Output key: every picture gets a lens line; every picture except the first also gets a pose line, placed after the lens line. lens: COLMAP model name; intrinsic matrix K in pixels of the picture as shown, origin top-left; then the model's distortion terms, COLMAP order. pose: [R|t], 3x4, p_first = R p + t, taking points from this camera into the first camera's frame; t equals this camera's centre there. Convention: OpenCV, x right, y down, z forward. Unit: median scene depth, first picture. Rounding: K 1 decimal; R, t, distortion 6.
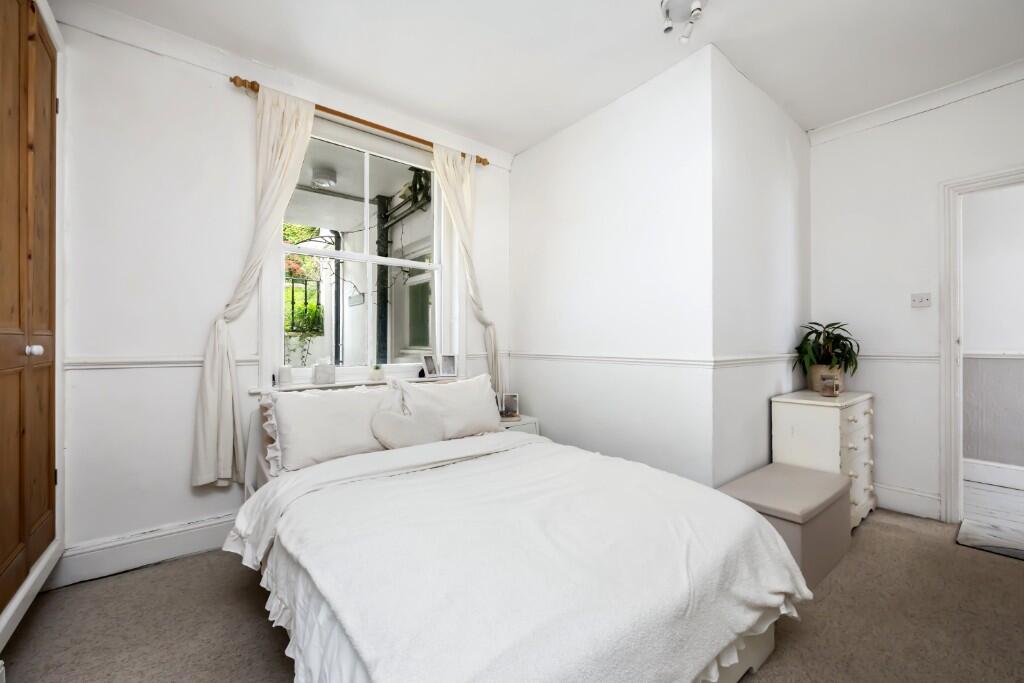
lens RADIAL K [[410.5, 0, 513.1], [0, 410.5, 341.7], [0, 0, 1]] dist [-0.001519, 0.000296]
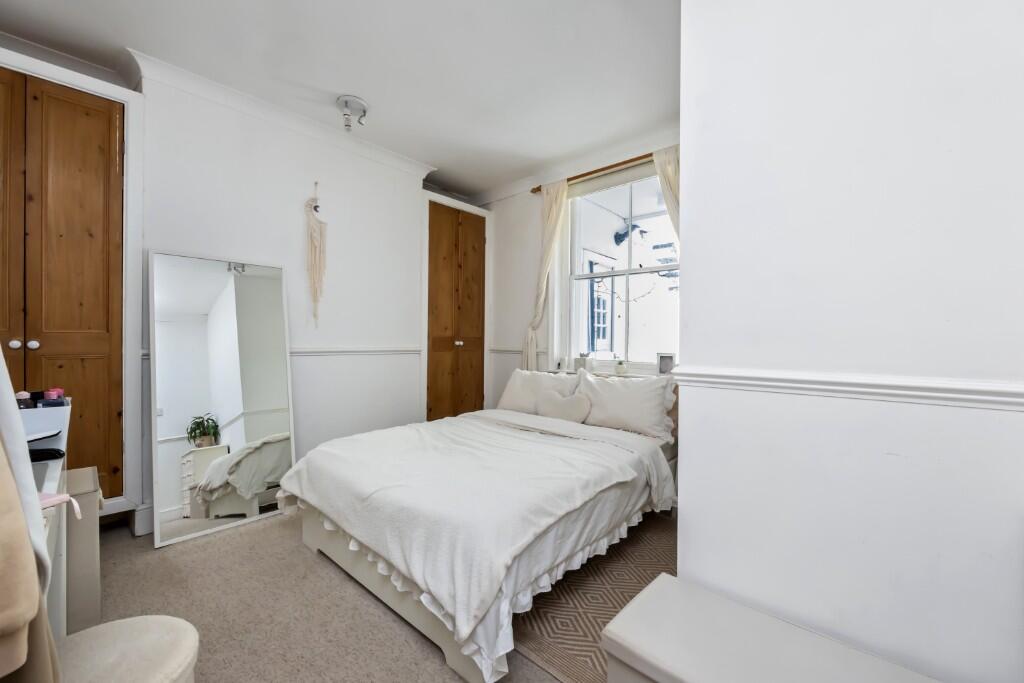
lens RADIAL K [[410.5, 0, 512.1], [0, 410.5, 340.4], [0, 0, 1]] dist [-0.001519, 0.000296]
pose [[0.155627, 0.004323, -0.987806, 0.966931], [-0.002100, 0.999990, 0.004045, -0.007396], [0.987814, 0.001445, 0.155634, 0.593883]]
